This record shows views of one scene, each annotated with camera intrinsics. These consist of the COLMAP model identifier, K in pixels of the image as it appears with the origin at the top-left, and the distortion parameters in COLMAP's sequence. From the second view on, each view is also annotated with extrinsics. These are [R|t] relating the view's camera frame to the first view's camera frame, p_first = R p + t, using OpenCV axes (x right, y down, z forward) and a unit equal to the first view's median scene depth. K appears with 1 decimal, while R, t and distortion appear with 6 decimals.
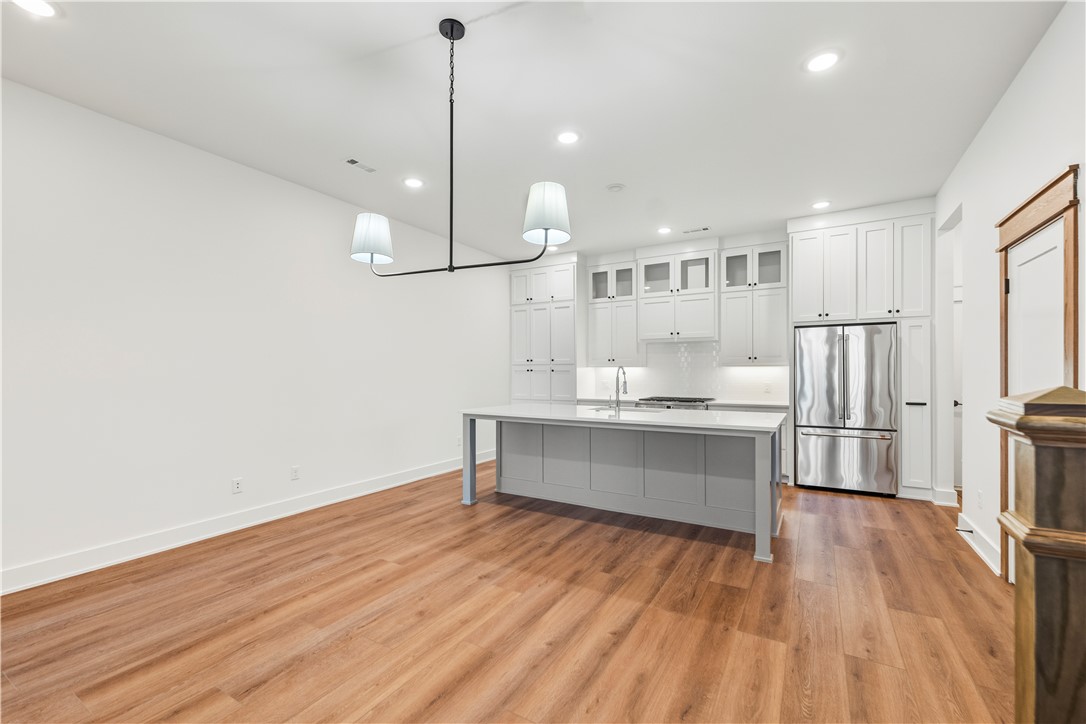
lens RADIAL K [[462.1, 0, 543.1], [0, 462.1, 368.4], [0, 0, 1]] dist [0.001200, 0.001568]
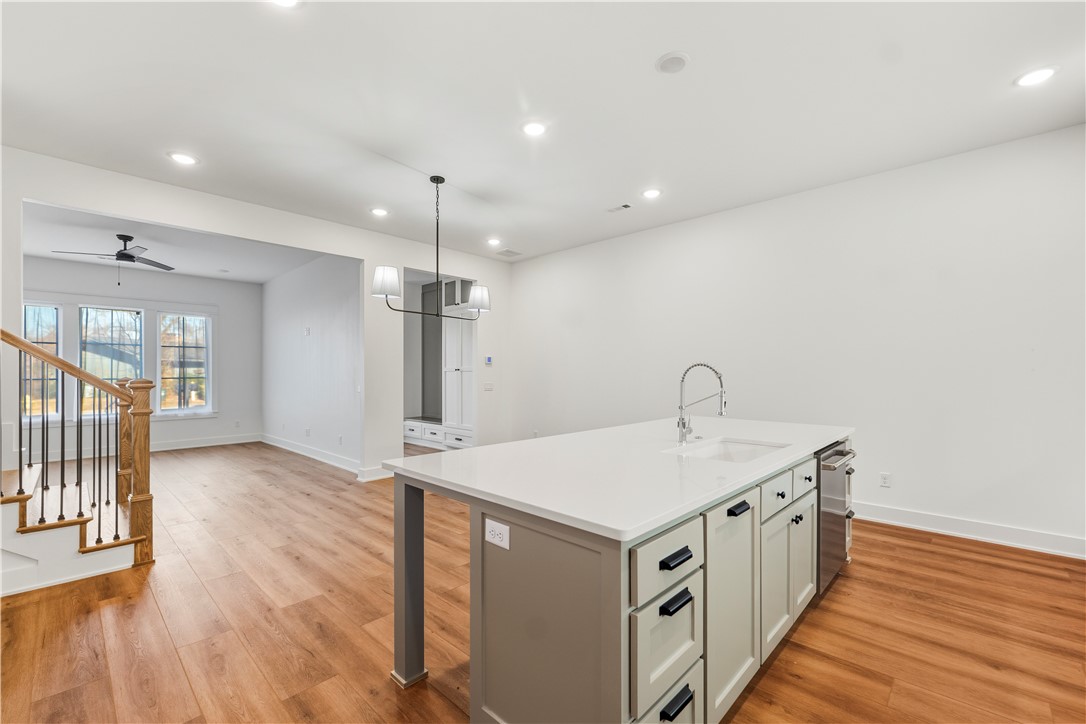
lens RADIAL K [[462.1, 0, 543.3], [0, 462.1, 368.1], [0, 0, 1]] dist [0.001200, 0.001568]
pose [[-0.237656, -0.004519, -0.971339, 1.455769], [0.009777, 0.999927, -0.007045, 0.010094], [0.971300, -0.011171, -0.237595, 1.867097]]
